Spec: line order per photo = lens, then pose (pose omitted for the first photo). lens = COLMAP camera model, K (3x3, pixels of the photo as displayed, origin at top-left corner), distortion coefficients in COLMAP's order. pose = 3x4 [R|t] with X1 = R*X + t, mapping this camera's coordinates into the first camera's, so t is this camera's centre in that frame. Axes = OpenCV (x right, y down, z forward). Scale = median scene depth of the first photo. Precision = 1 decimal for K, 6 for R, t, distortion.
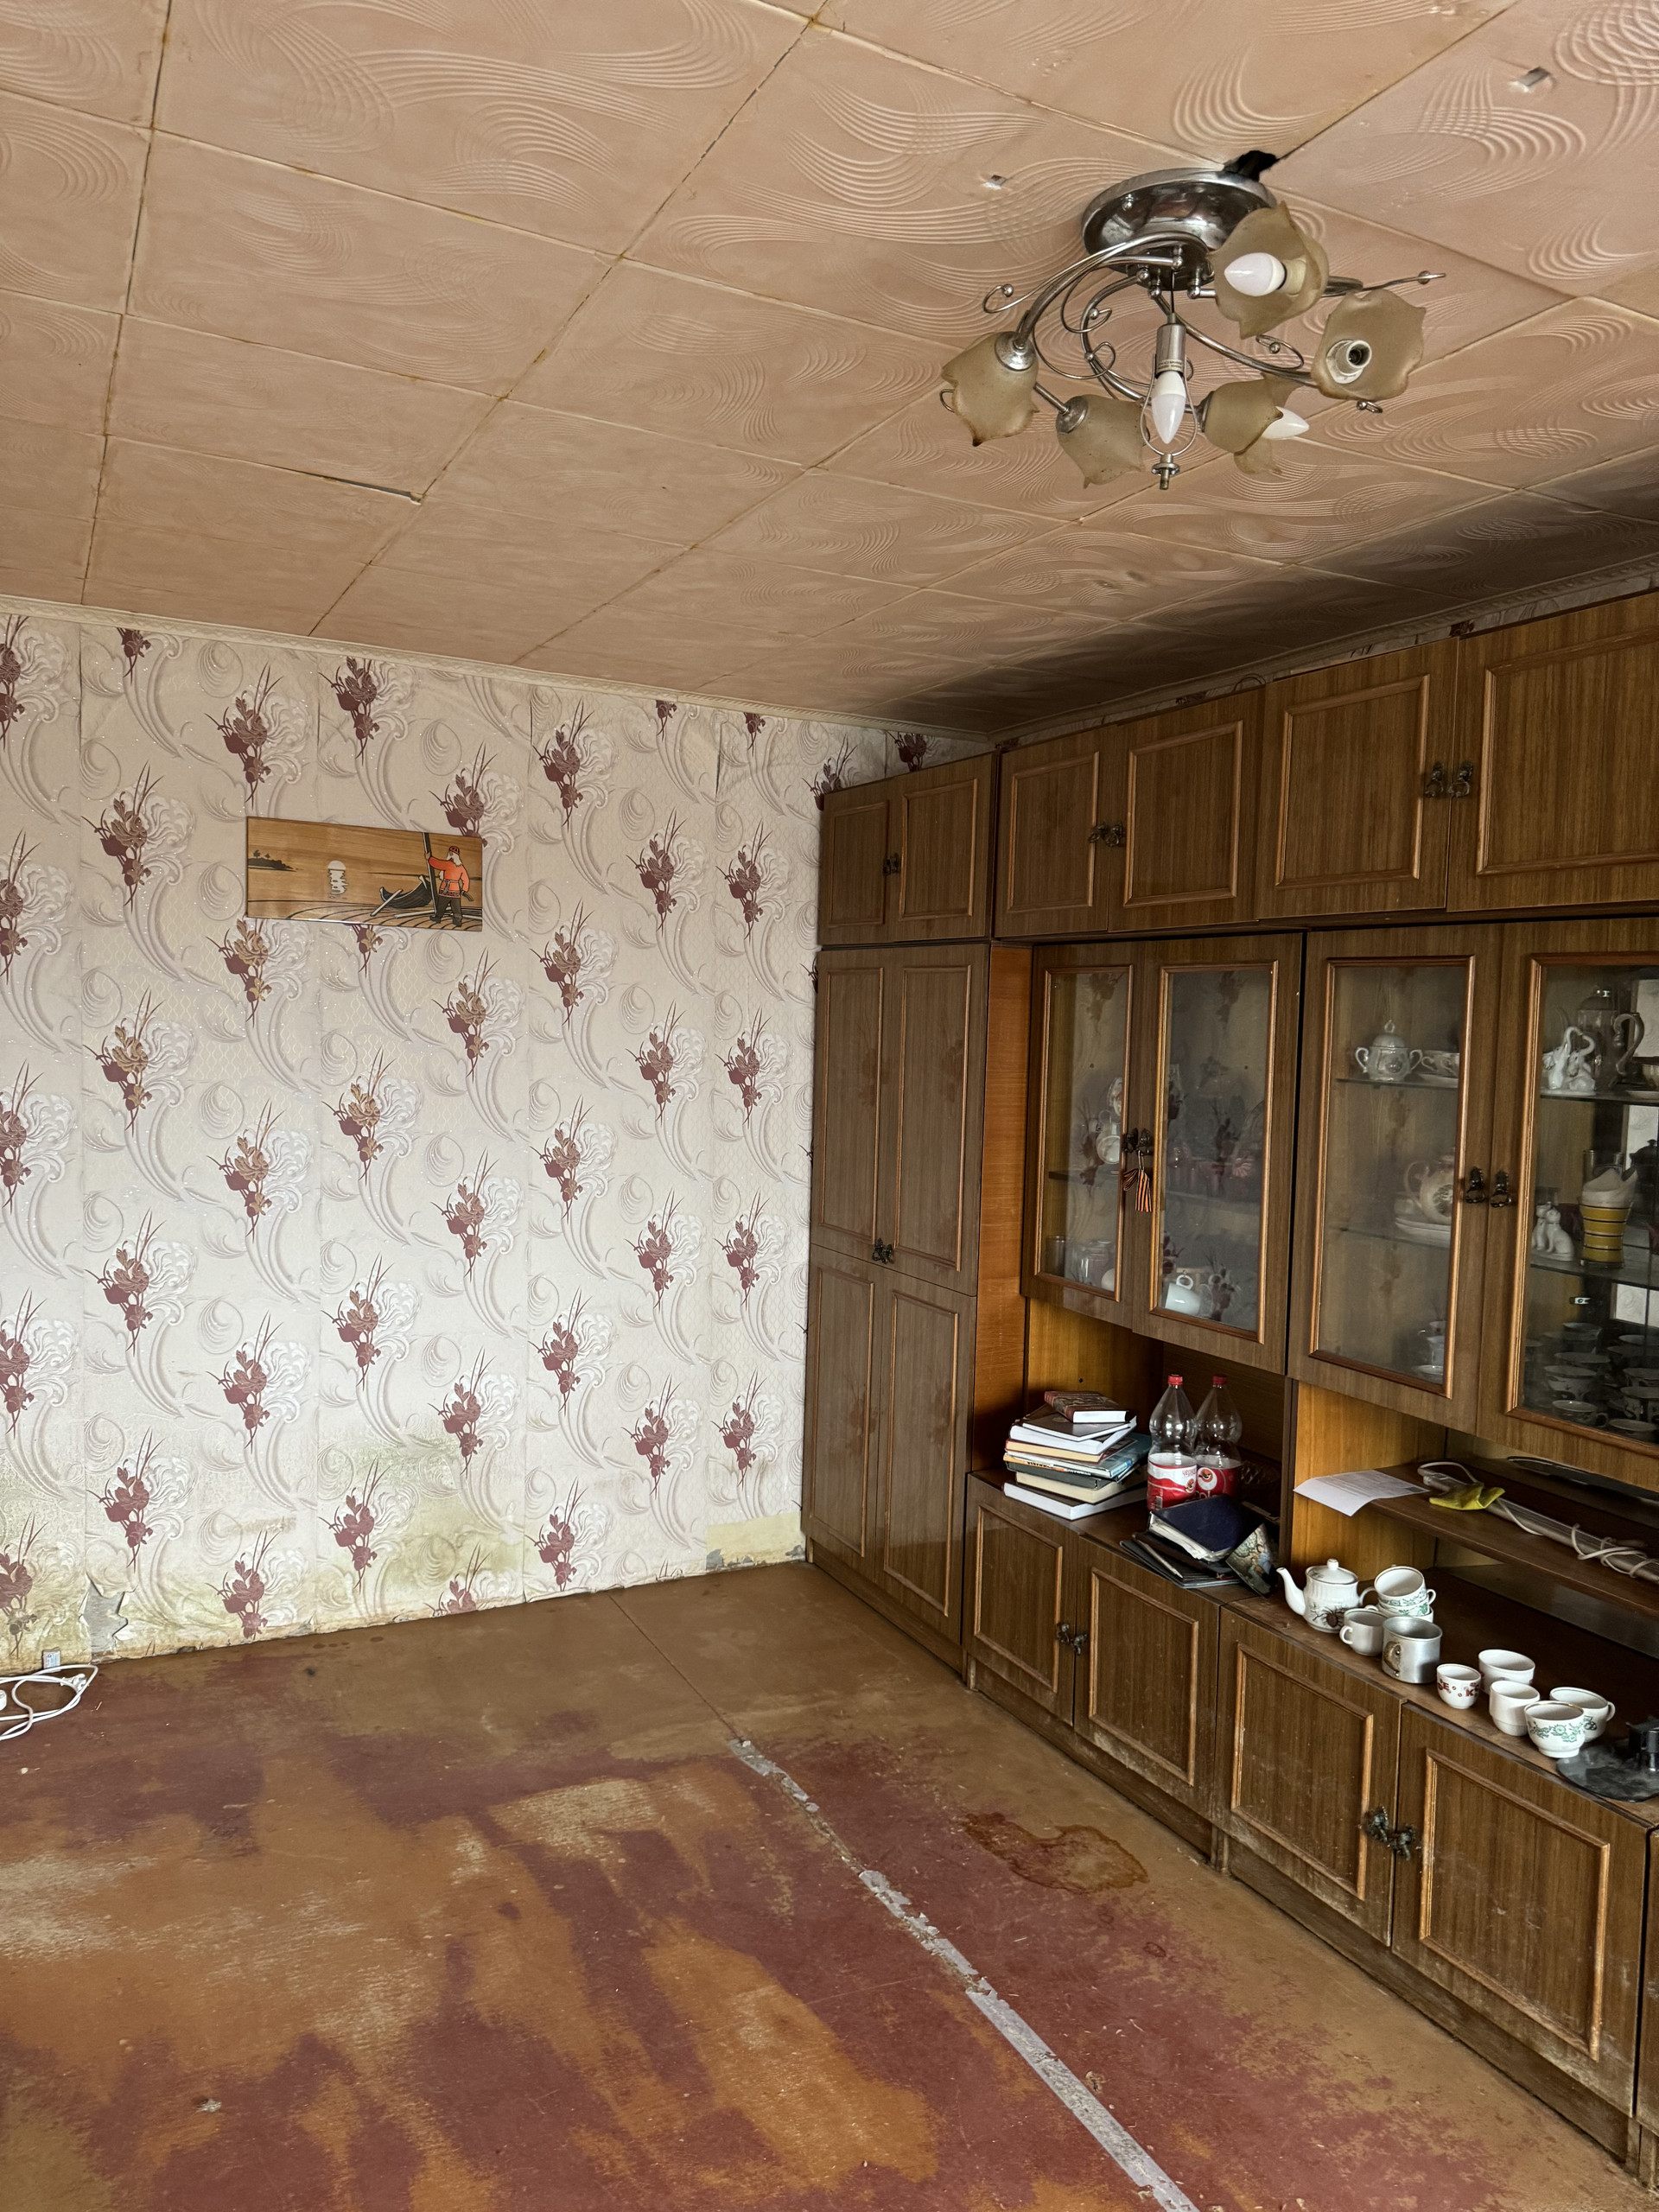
lens RADIAL K [[1516.0, 0, 819.2], [0, 1516.0, 1111.0], [0, 0, 1]] dist [0.199676, -0.370726]
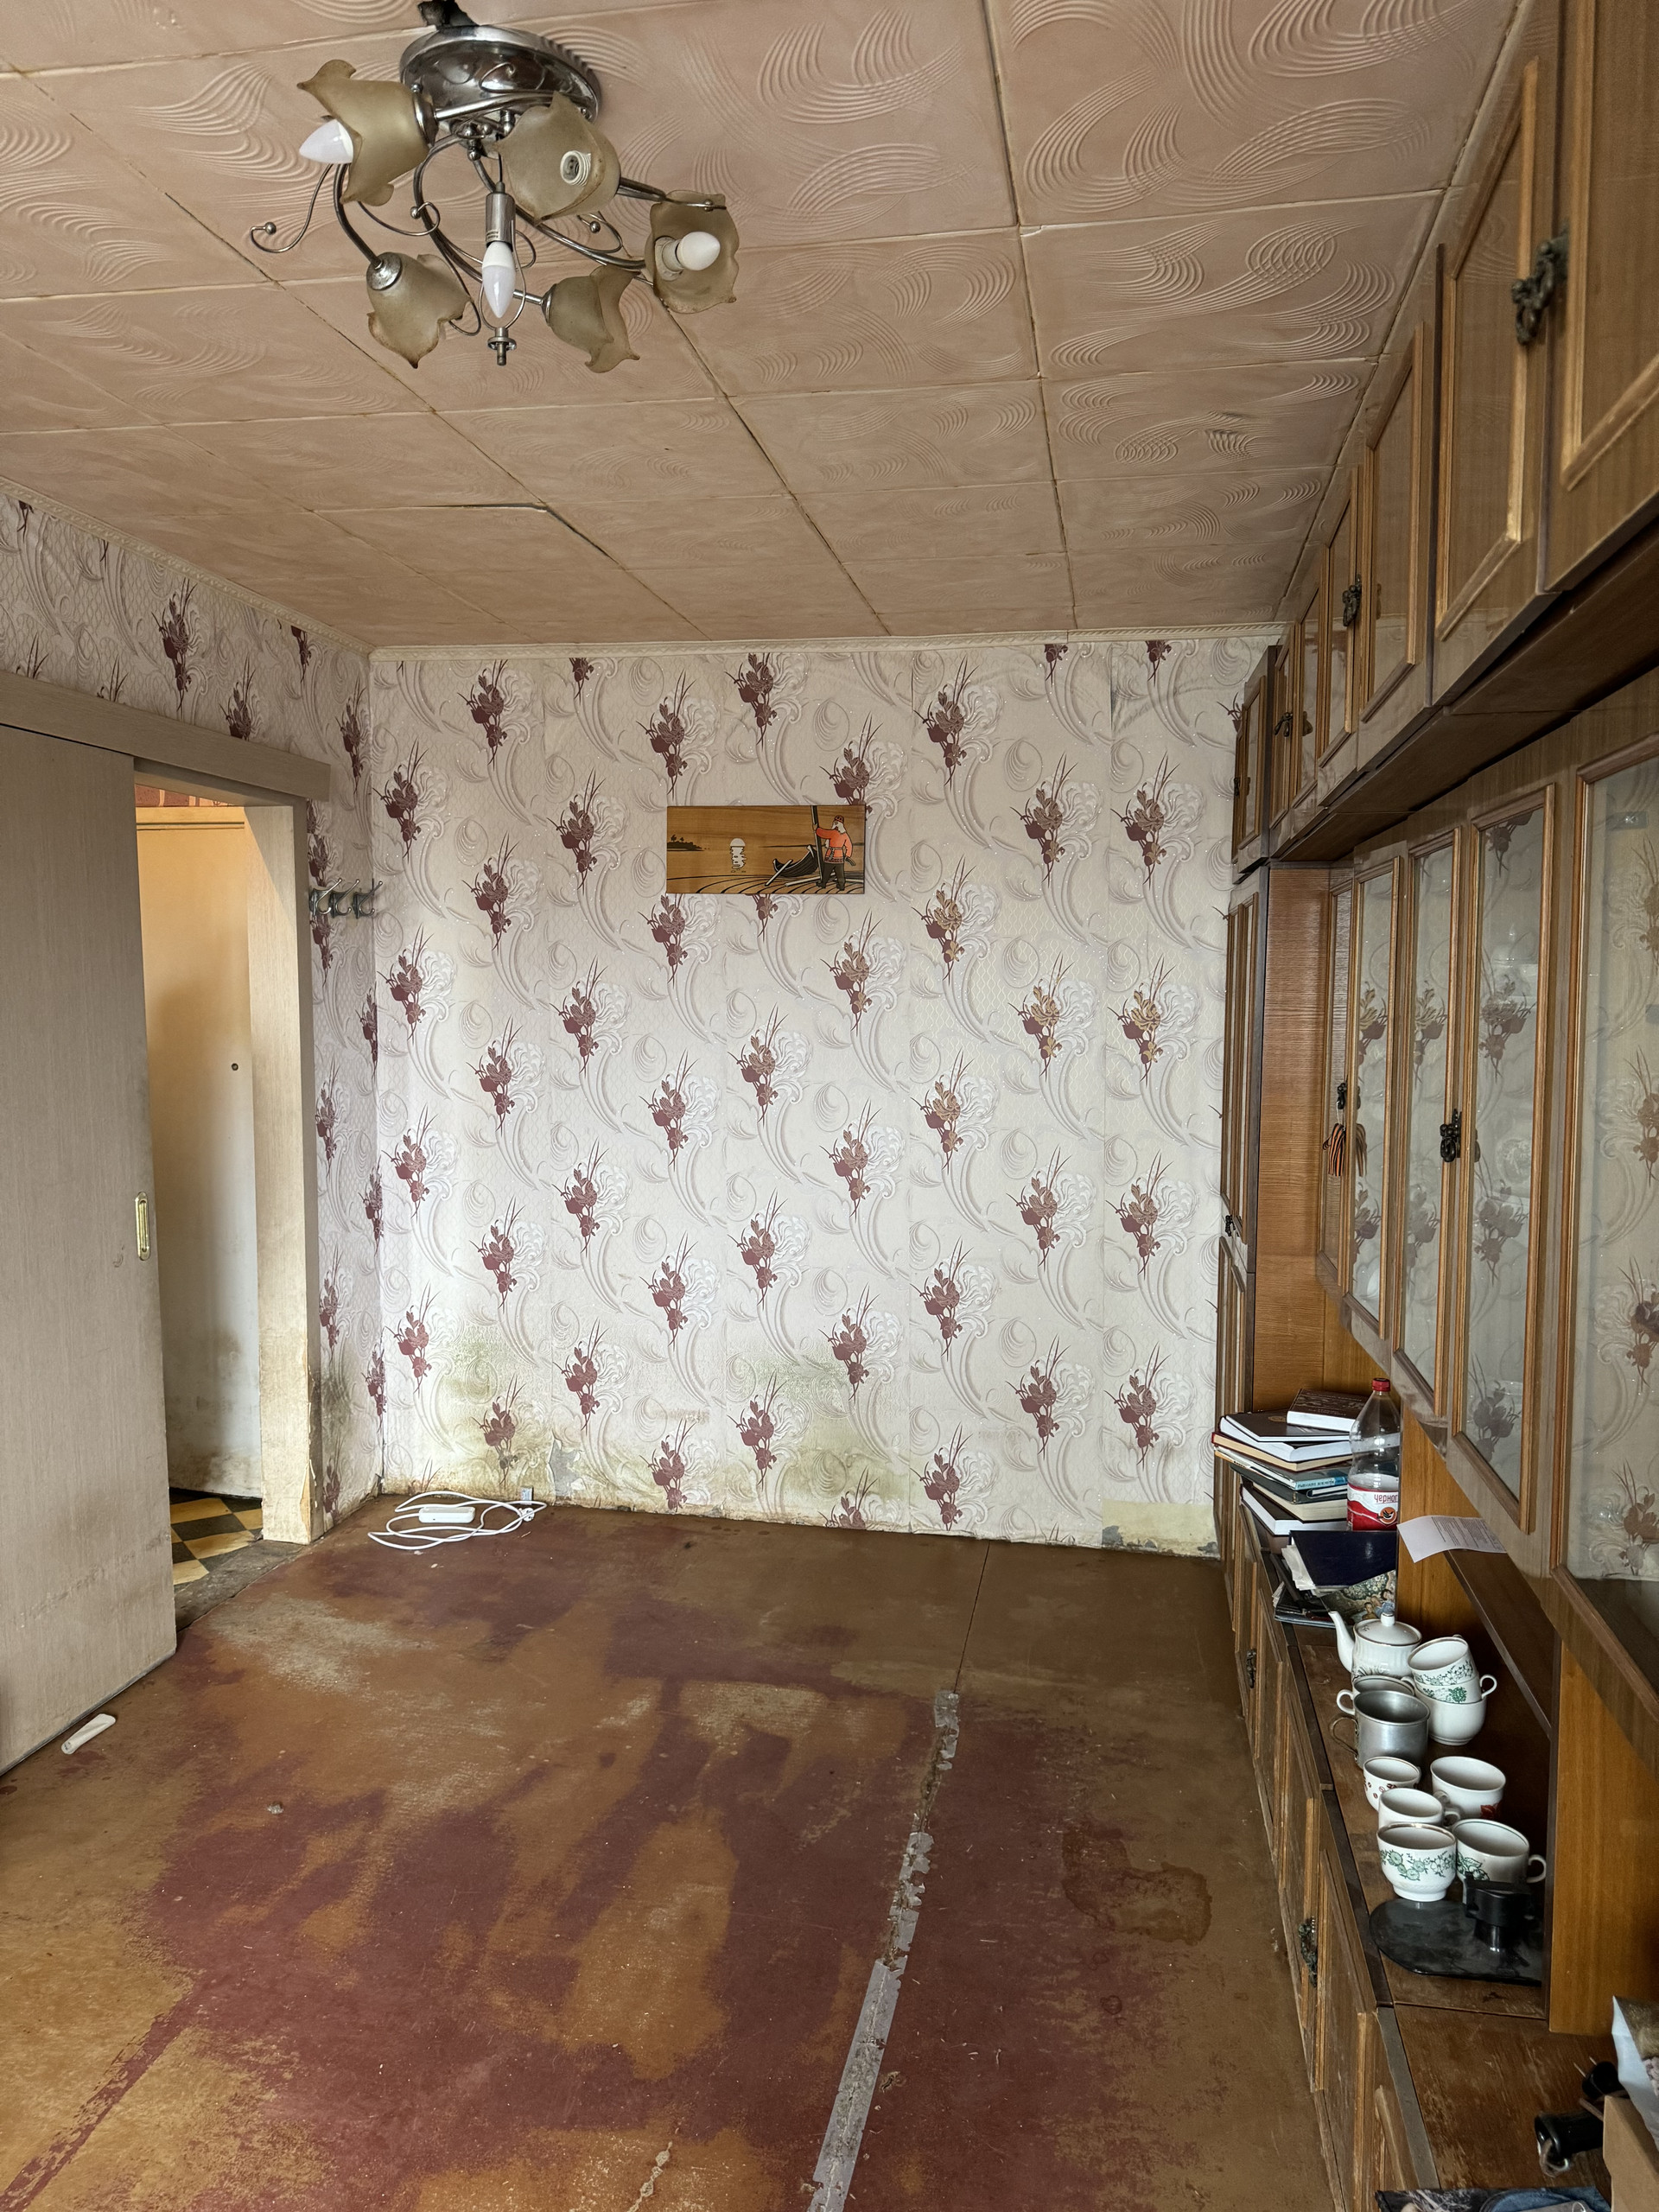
lens RADIAL K [[1516.0, 0, 819.2], [0, 1516.0, 1111.0], [0, 0, 1]] dist [0.199676, -0.370726]
pose [[0.804008, 0.025795, -0.594058, 0.390592], [-0.022114, 0.999665, 0.013478, 0.020499], [0.594207, 0.002300, 0.804309, 0.132500]]
